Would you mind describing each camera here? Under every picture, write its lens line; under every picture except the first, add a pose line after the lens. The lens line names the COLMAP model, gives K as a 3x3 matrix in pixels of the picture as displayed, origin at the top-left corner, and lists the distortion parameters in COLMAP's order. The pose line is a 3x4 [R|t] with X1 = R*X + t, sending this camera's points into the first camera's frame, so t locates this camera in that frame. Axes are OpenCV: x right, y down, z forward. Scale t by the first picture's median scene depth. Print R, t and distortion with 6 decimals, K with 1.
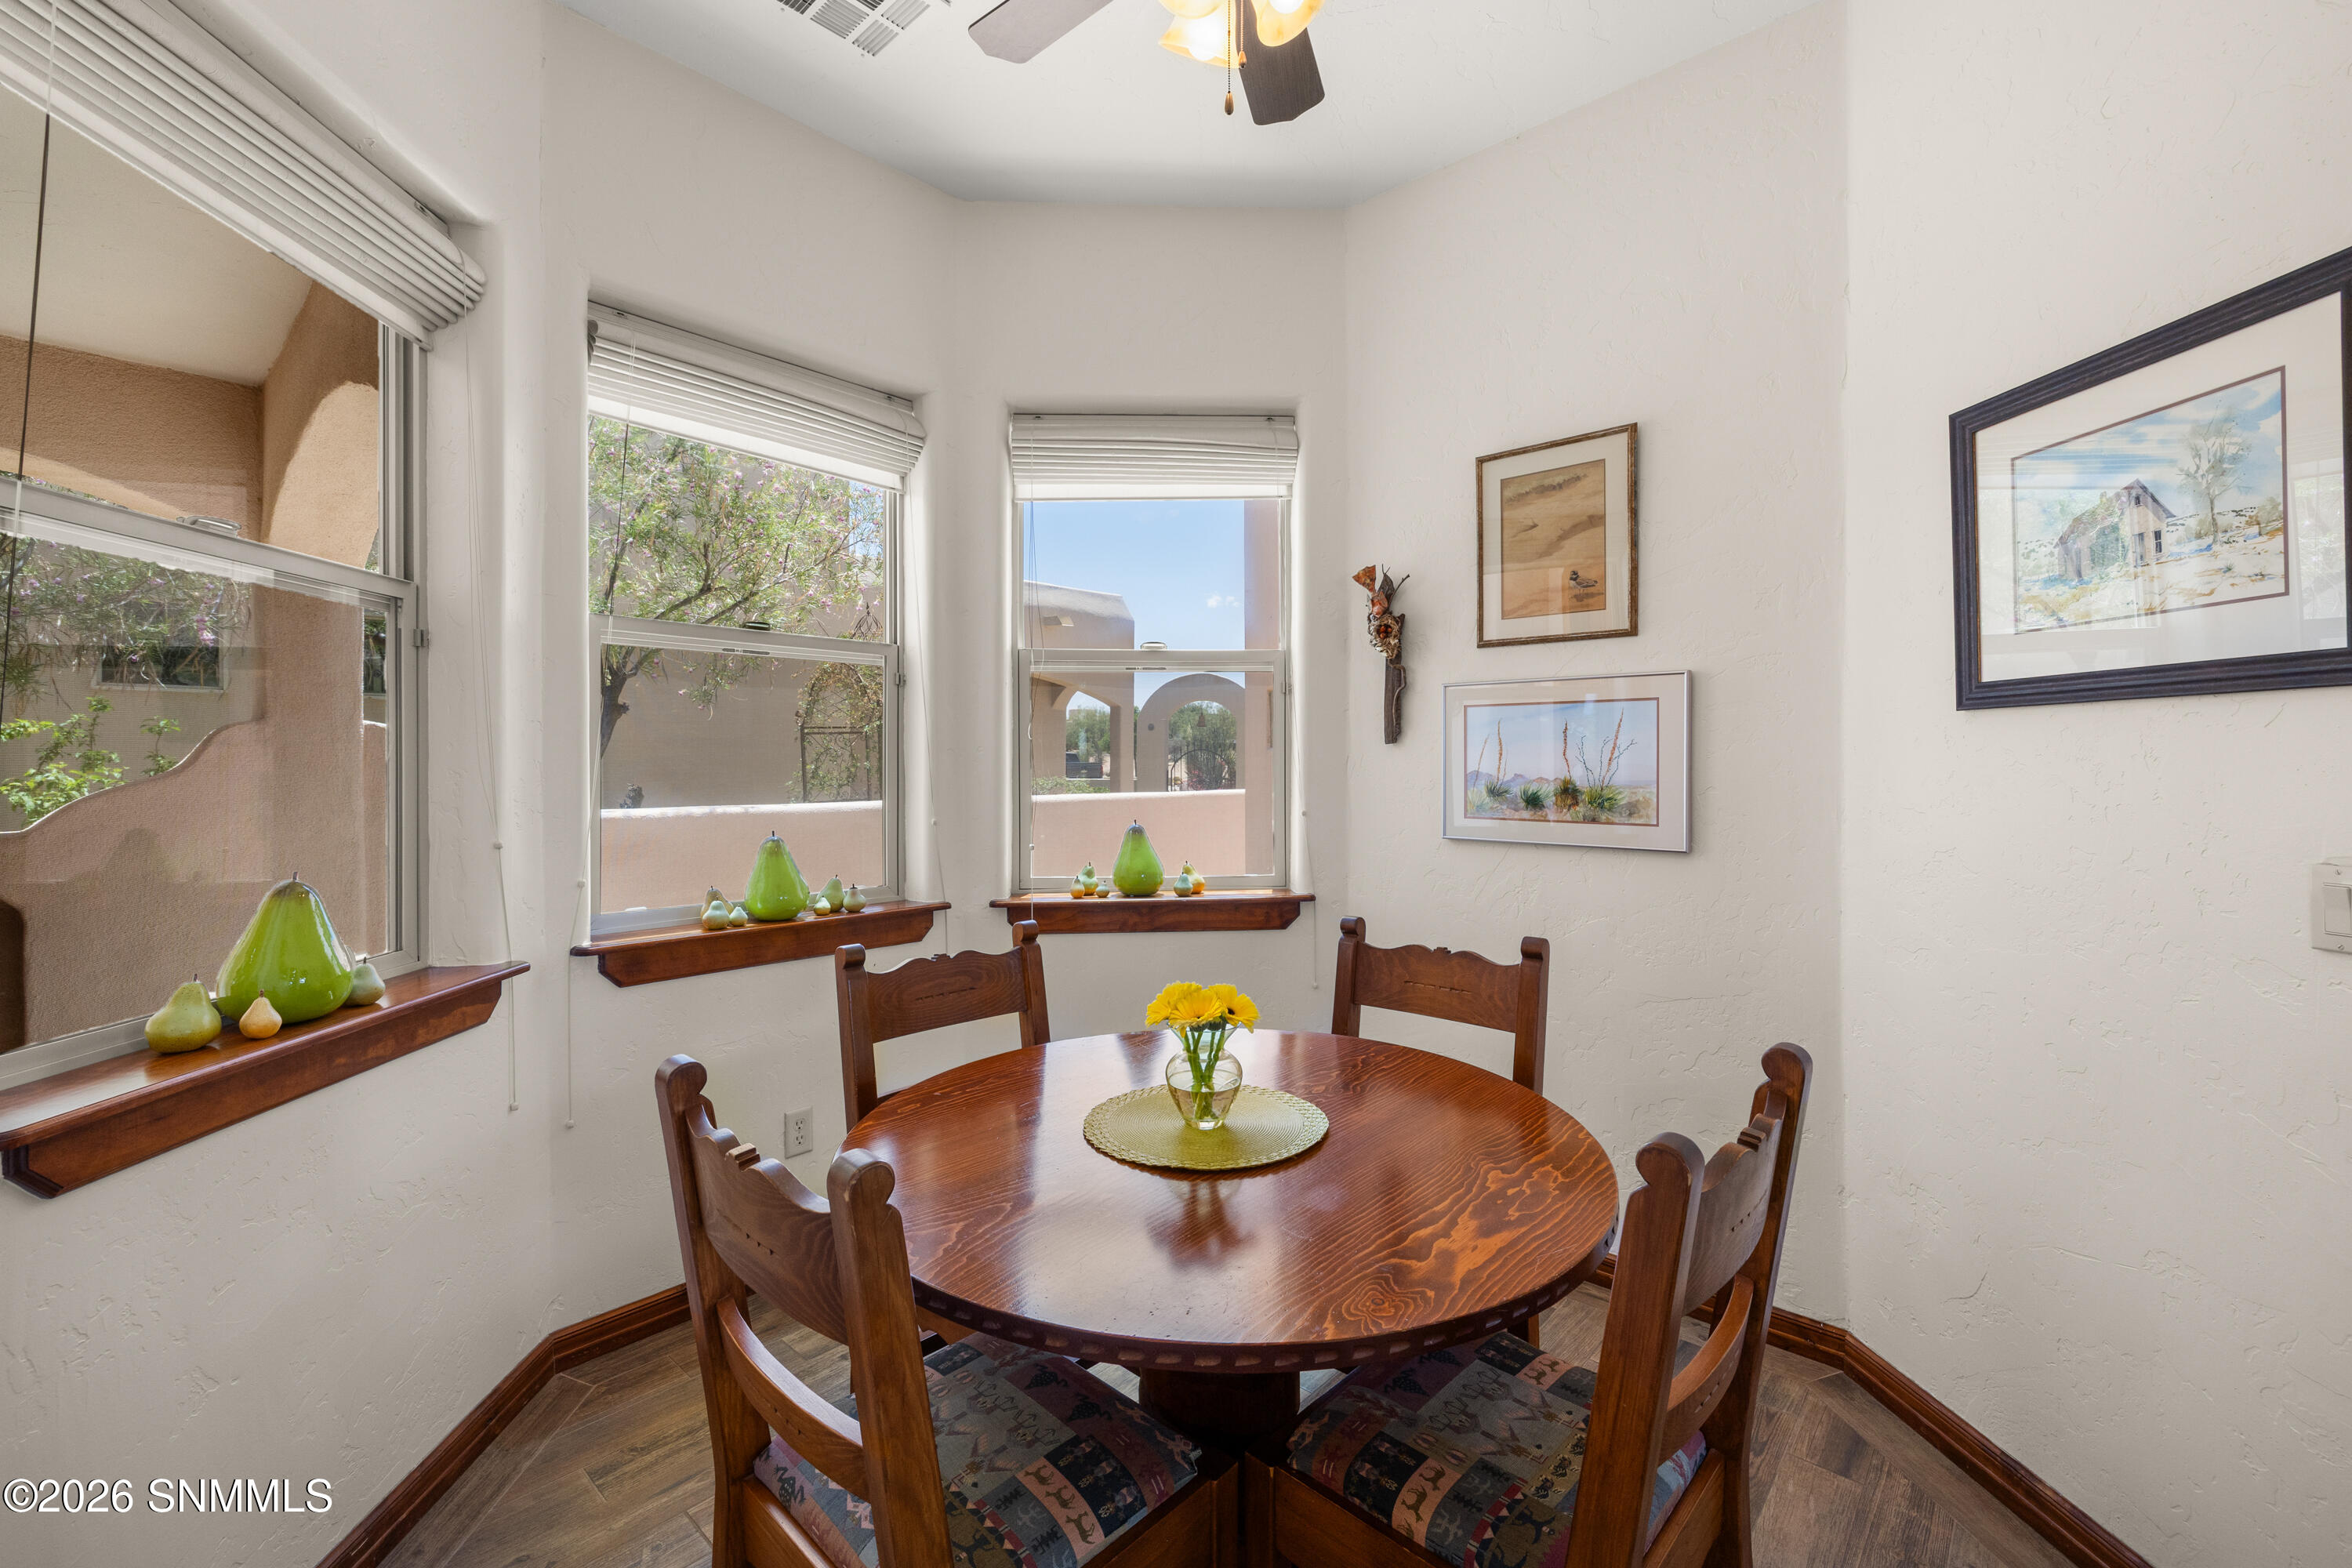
lens RADIAL K [[987.7, 0, 1174.2], [0, 987.7, 762.4], [0, 0, 1]] dist [0.003217, -0.000286]
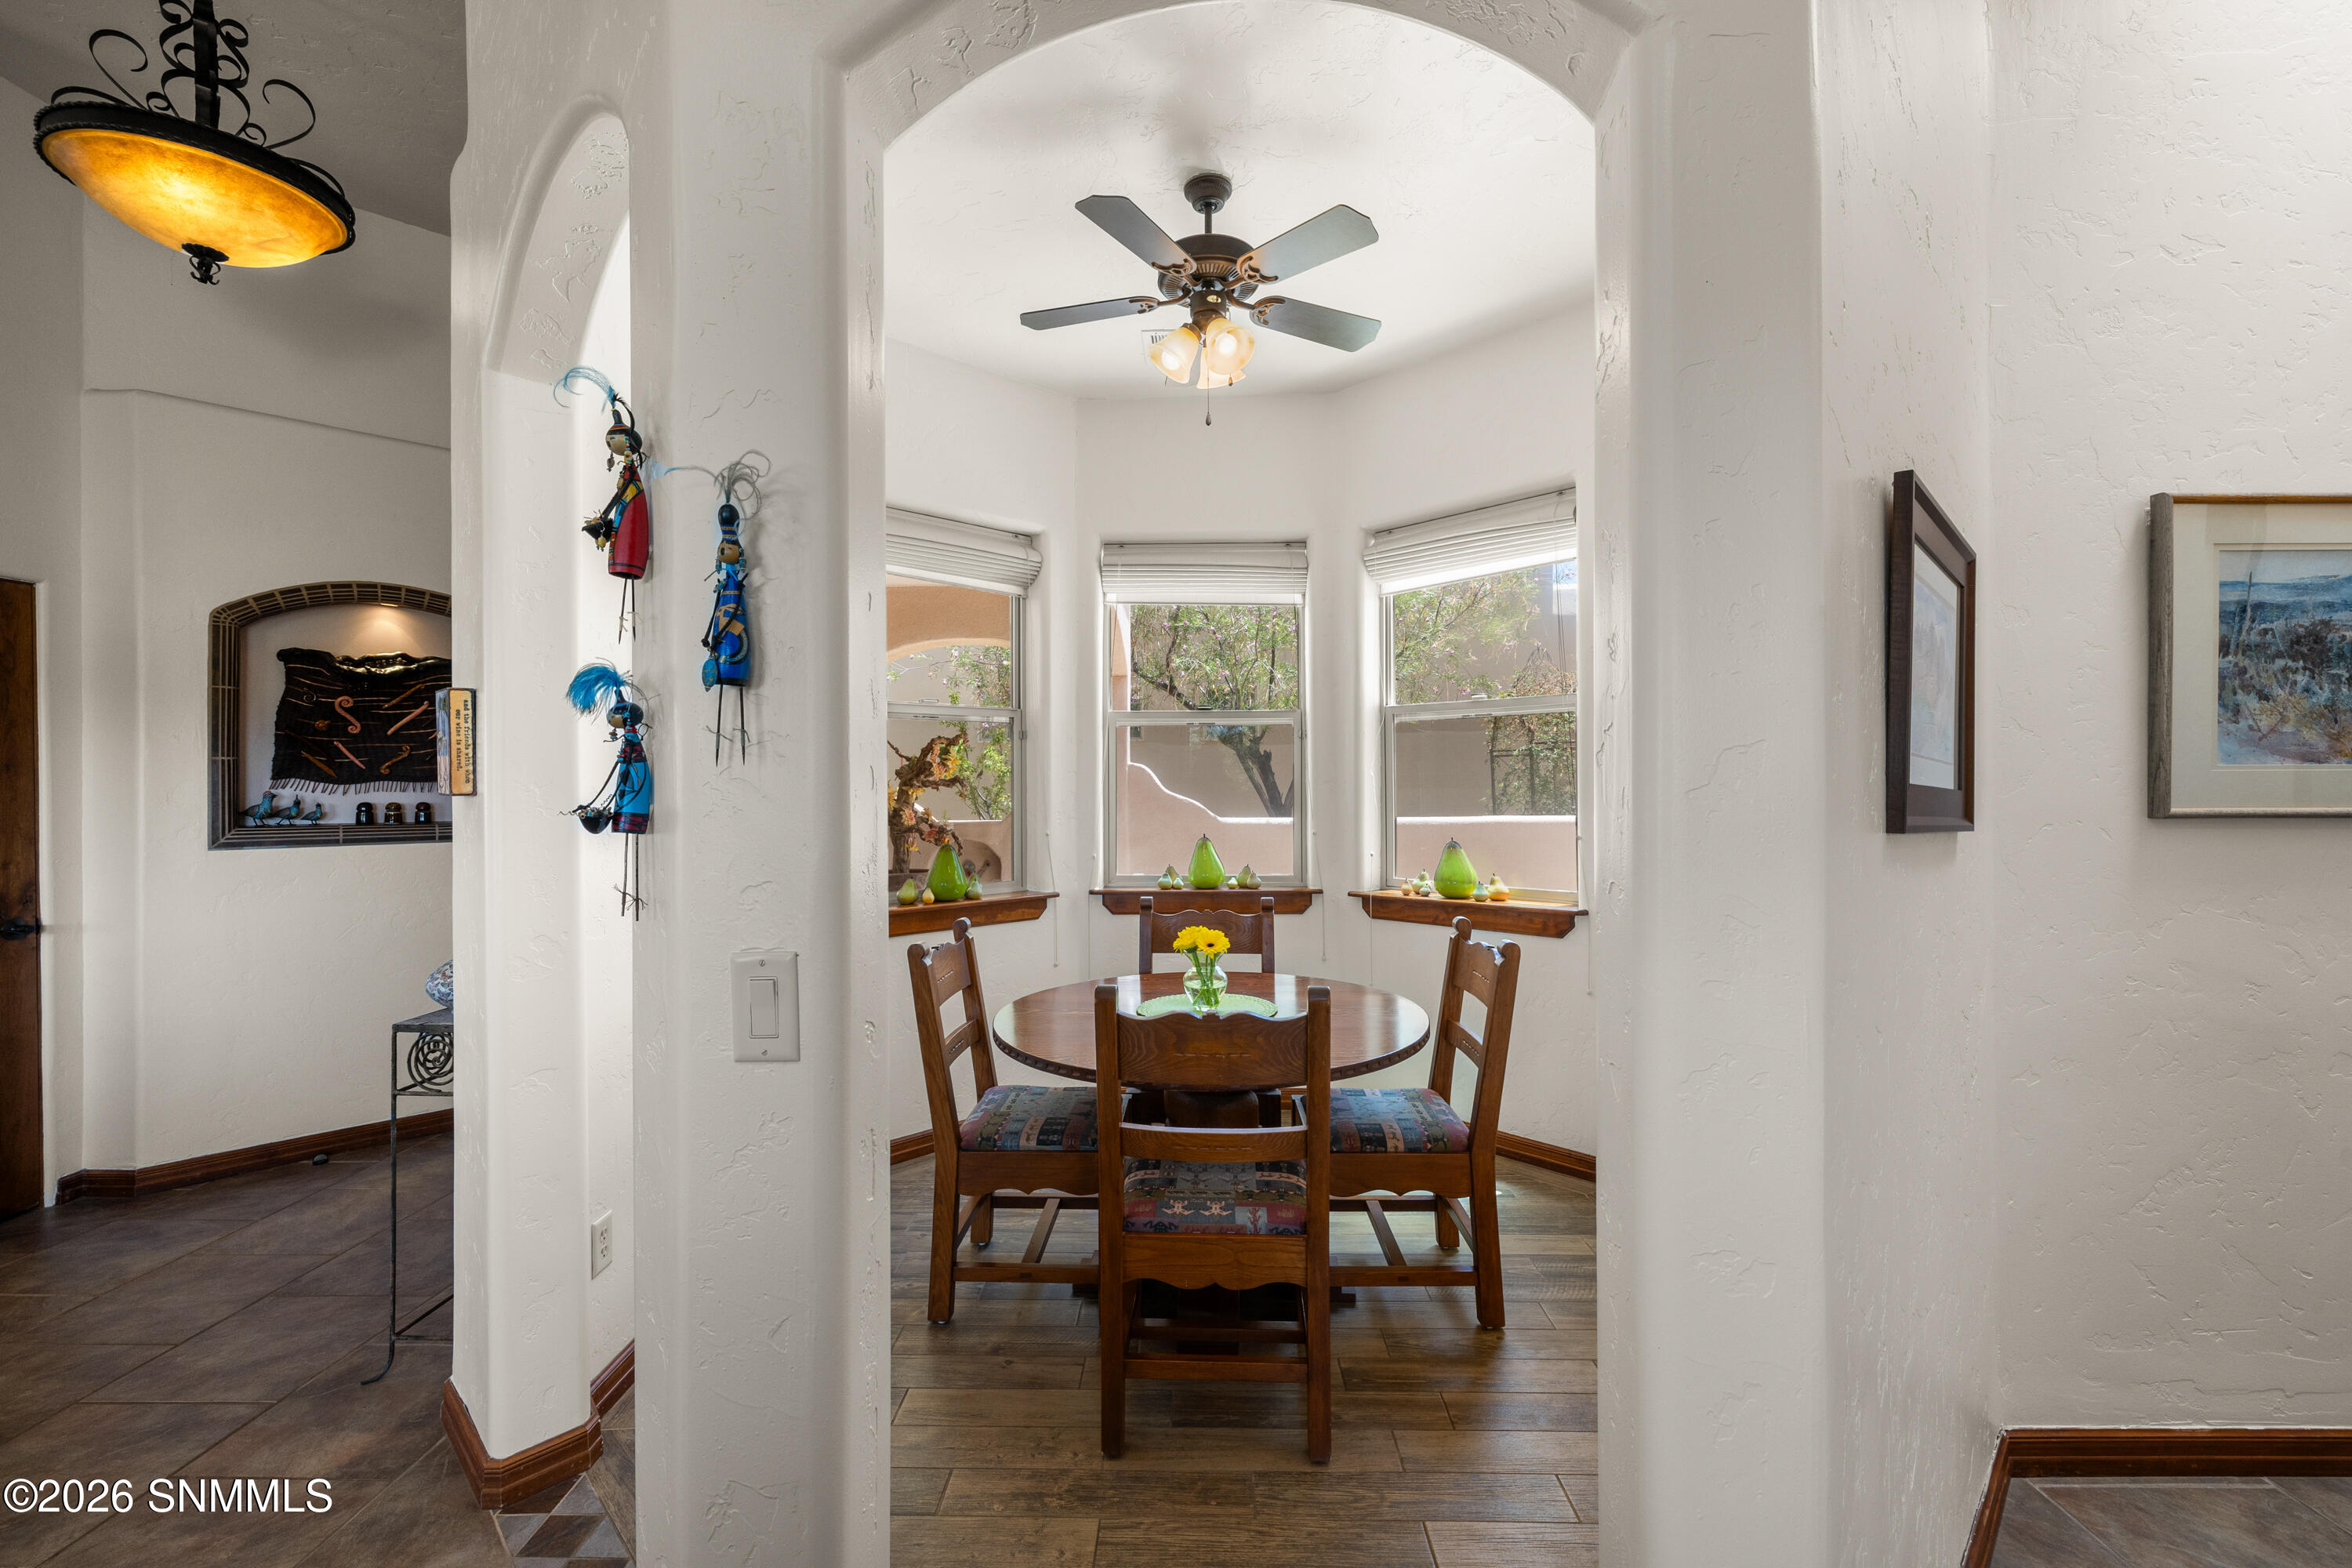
lens RADIAL K [[987.7, 0, 1181.5], [0, 987.7, 771.7], [0, 0, 1]] dist [0.003217, -0.000286]
pose [[0.651856, -0.007623, -0.758305, 0.725250], [0.007601, 0.999965, -0.003518, -0.025560], [0.758305, -0.003471, 0.651891, -0.087284]]
